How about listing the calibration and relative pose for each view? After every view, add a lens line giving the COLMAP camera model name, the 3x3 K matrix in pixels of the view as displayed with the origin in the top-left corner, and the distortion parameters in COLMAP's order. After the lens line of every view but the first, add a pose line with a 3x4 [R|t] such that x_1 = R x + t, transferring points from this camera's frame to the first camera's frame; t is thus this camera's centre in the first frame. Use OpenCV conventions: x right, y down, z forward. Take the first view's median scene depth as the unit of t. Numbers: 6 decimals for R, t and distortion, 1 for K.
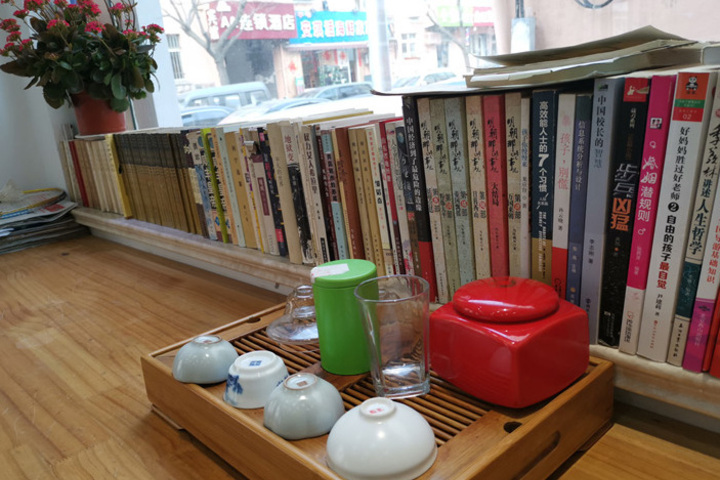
lens RADIAL K [[567.7, 0, 363.1], [0, 567.7, 238.6], [0, 0, 1]] dist [0.030039, -0.030545]
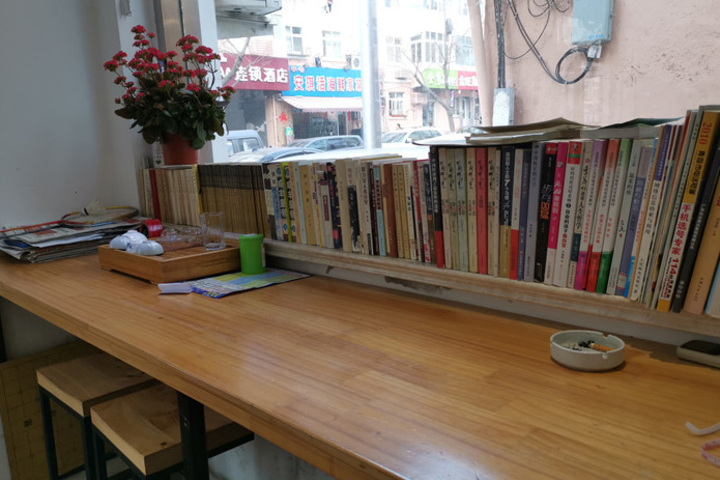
lens RADIAL K [[567.7, 0, 357.9], [0, 567.7, 241.8], [0, 0, 1]] dist [0.030039, -0.030545]
pose [[0.998497, 0.048499, 0.025517, -0.125009], [-0.046182, 0.995339, -0.084656, 0.137591], [-0.029503, 0.083350, 0.996083, -0.489298]]
